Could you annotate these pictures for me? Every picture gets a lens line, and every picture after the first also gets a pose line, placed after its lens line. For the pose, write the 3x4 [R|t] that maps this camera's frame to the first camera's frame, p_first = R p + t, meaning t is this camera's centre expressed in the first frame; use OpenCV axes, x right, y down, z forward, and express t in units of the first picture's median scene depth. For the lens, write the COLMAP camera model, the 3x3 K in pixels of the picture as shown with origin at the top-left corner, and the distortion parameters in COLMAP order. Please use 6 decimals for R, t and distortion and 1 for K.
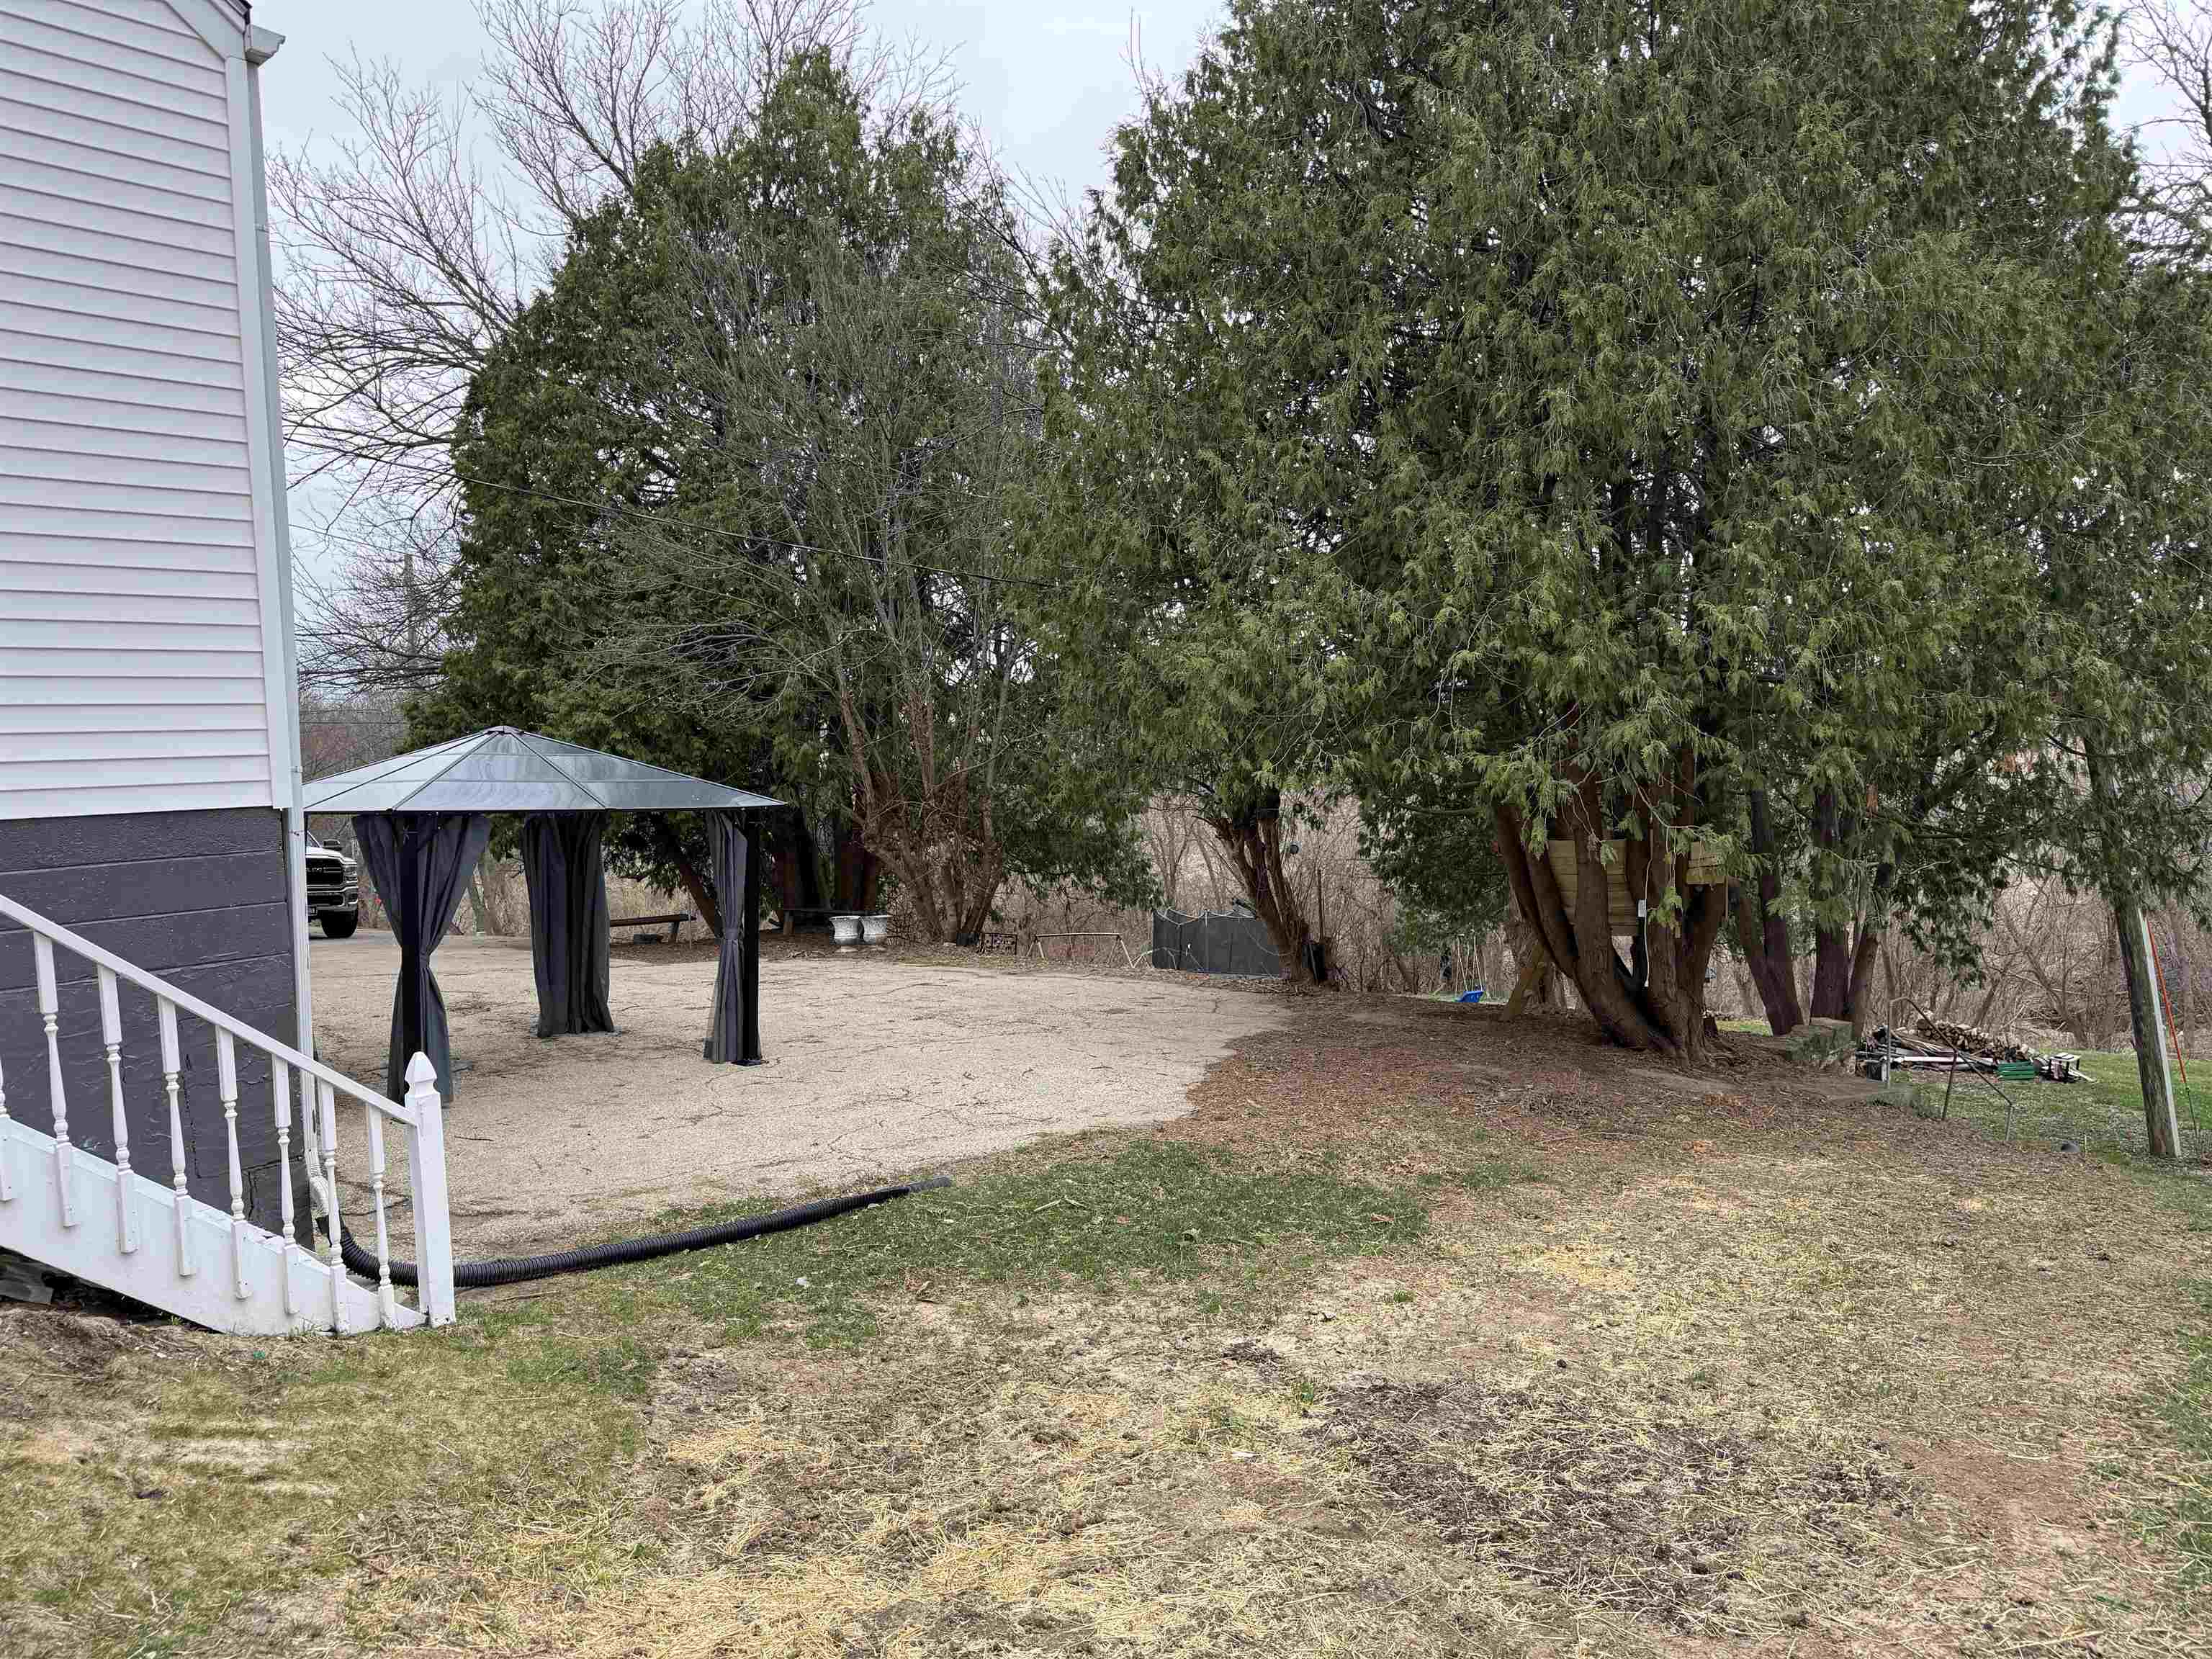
lens RADIAL K [[1547.6, 0, 1106.0], [0, 1547.6, 829.5], [0, 0, 1]] dist [0.071378, -0.082165]
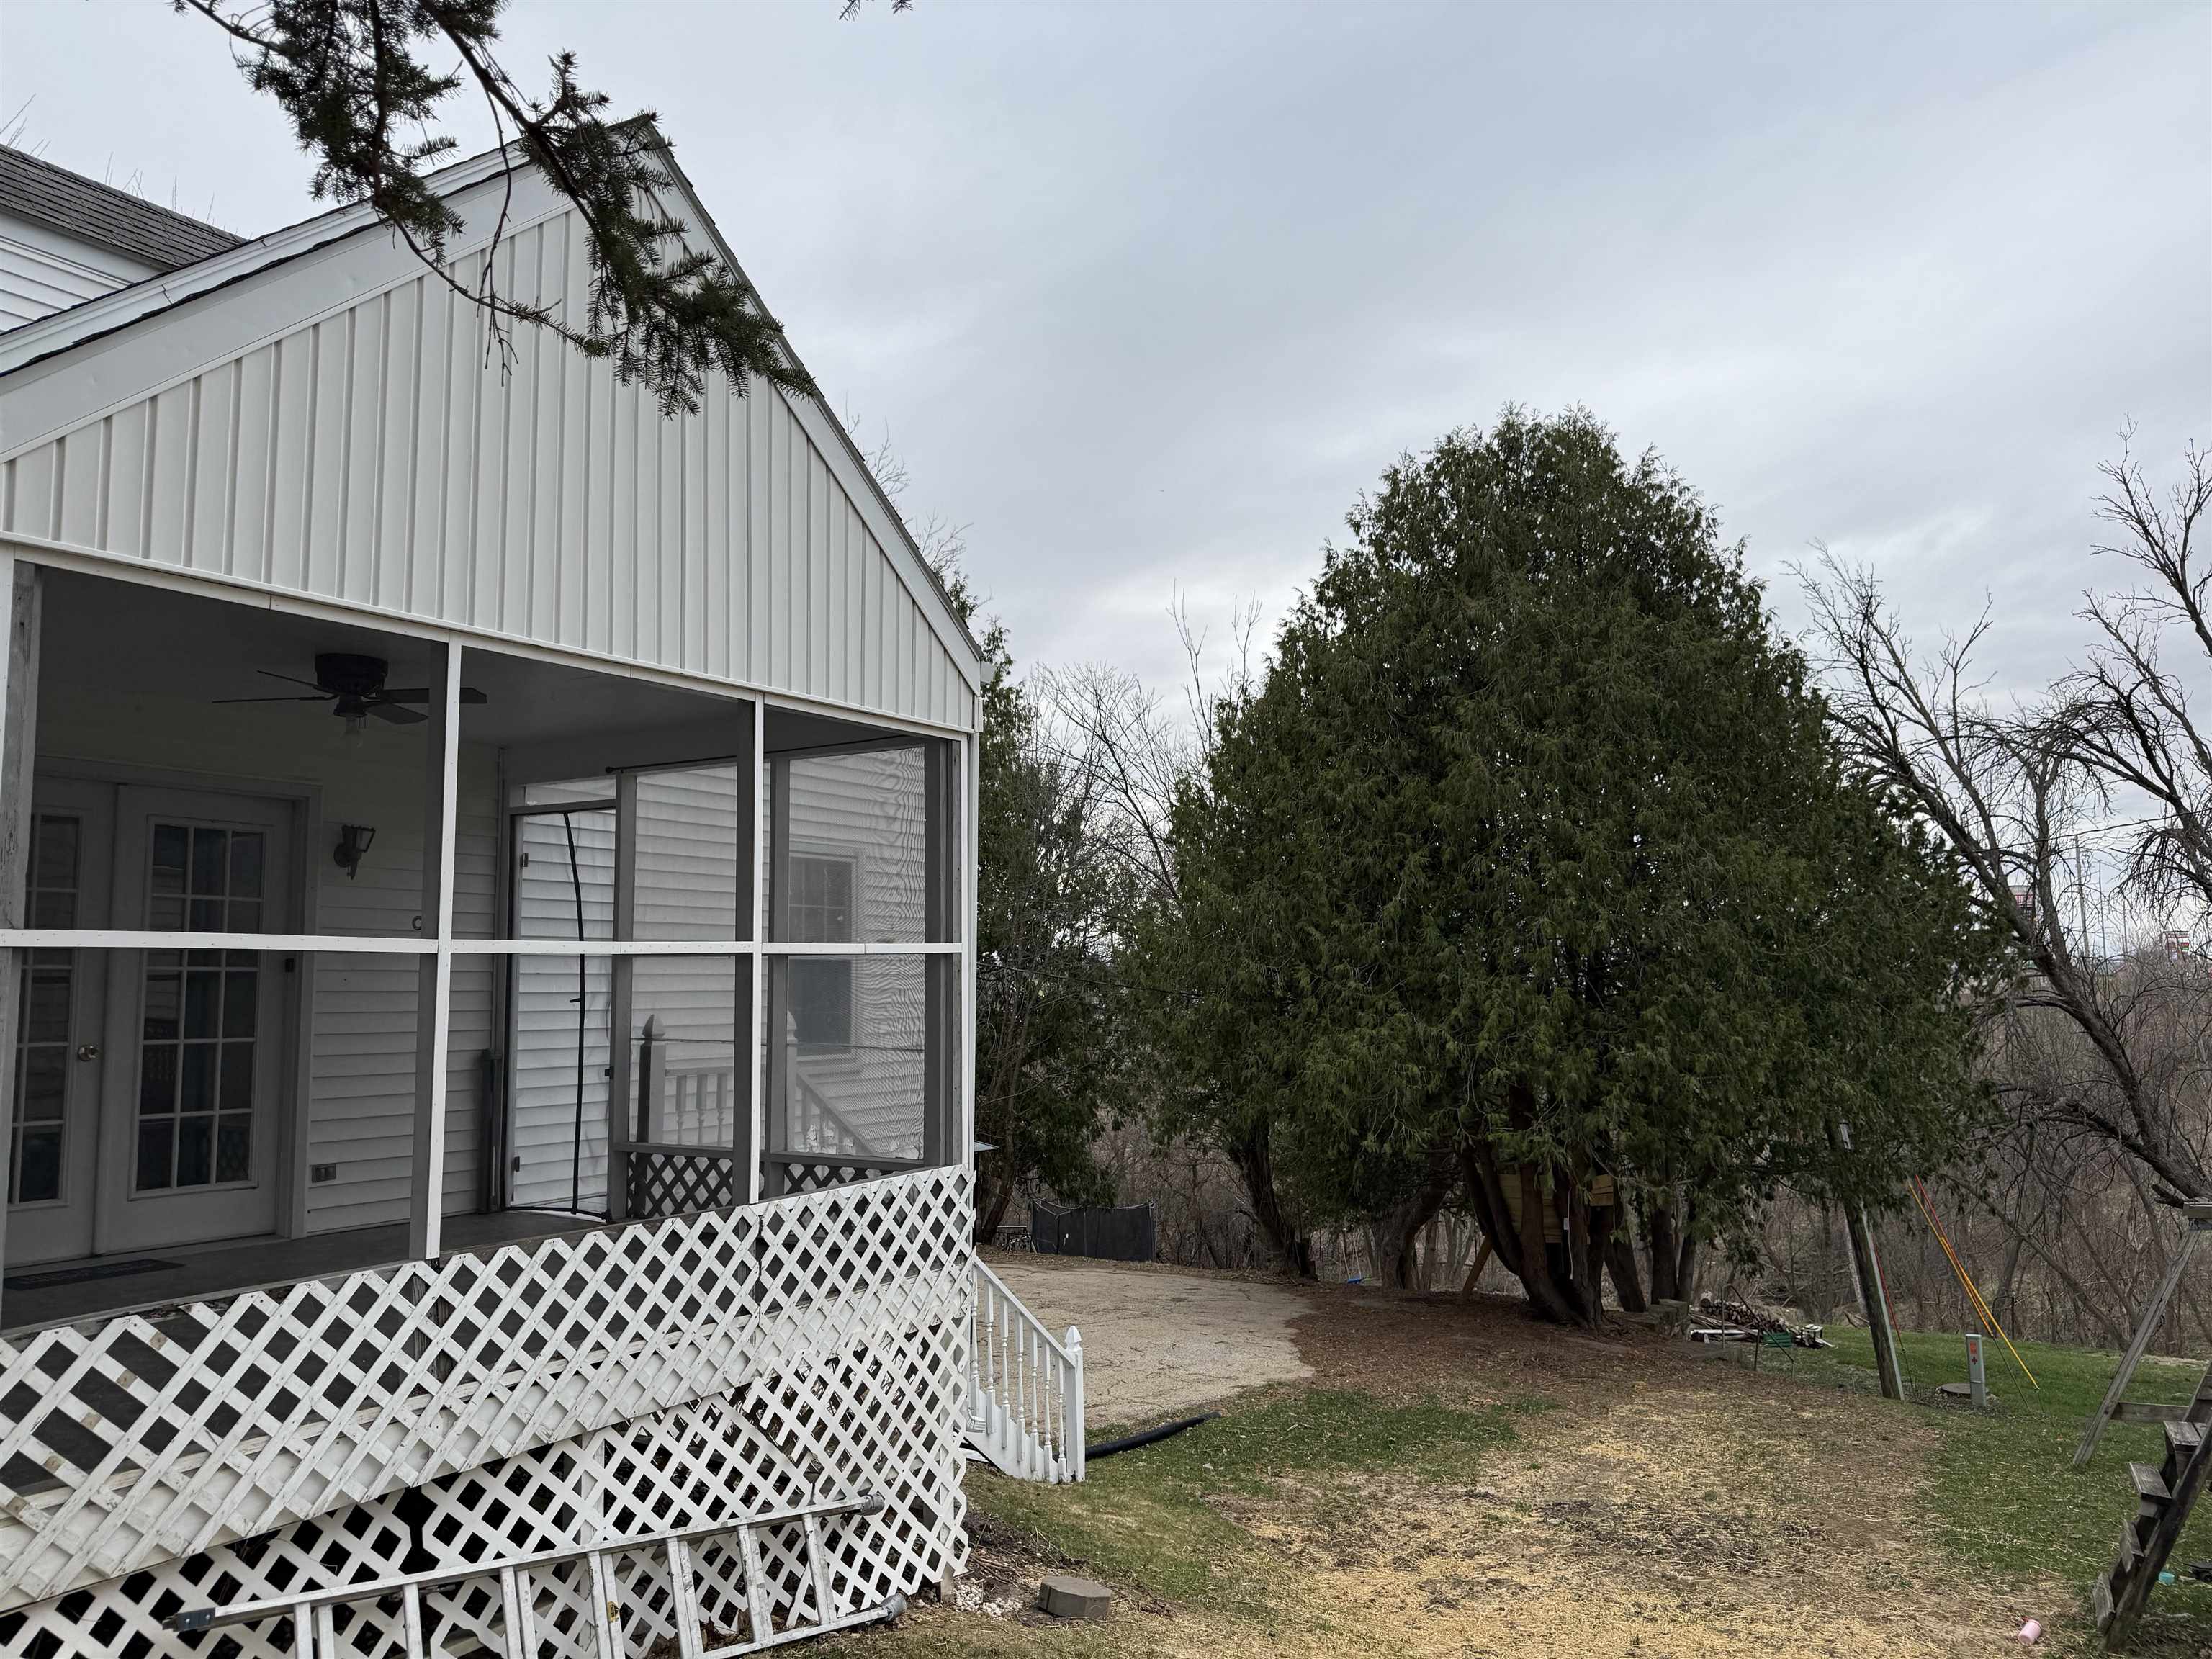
lens RADIAL K [[1549.4, 0, 1106.0], [0, 1549.4, 829.5], [0, 0, 1]] dist [0.002450, 0.000554]
pose [[0.988348, 0.031858, 0.148838, -0.537400], [-0.004892, 0.983995, -0.178130, -0.090011], [-0.152130, 0.175327, 0.972685, -0.715593]]
